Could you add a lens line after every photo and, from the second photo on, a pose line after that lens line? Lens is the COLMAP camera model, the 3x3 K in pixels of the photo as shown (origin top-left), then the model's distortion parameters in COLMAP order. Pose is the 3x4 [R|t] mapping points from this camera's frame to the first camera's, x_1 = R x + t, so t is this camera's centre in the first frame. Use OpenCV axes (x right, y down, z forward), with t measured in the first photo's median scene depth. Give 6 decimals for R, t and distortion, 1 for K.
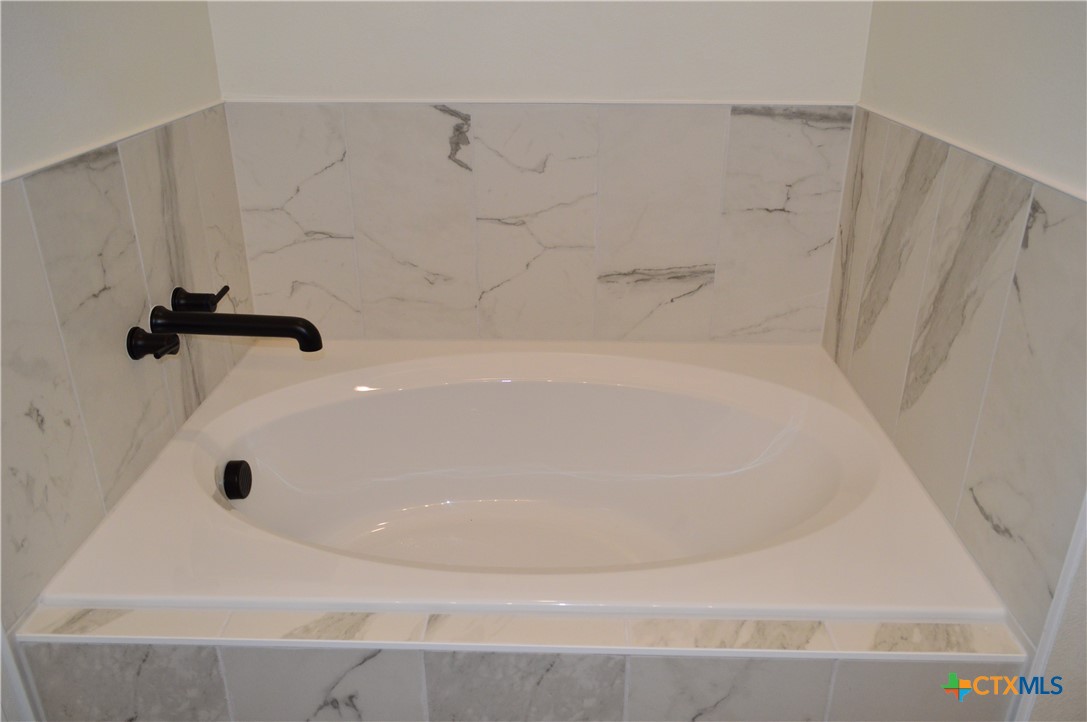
lens RADIAL K [[862.9, 0, 545.6], [0, 862.9, 367.8], [0, 0, 1]] dist [-0.004999, -0.001060]
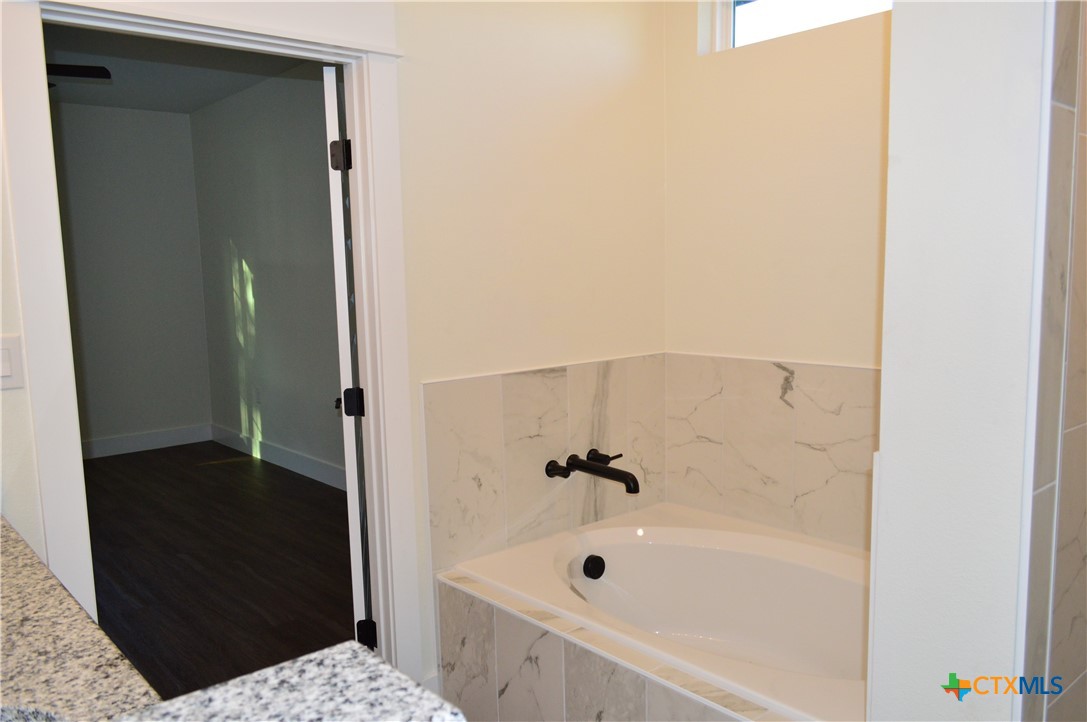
lens RADIAL K [[862.9, 0, 545.6], [0, 862.9, 367.8], [0, 0, 1]] dist [-0.004999, -0.001060]
pose [[0.671548, 0.070709, -0.737580, 0.765251], [-0.282210, 0.944817, -0.166369, 0.069474], [0.685114, 0.319877, 0.654444, -0.267643]]
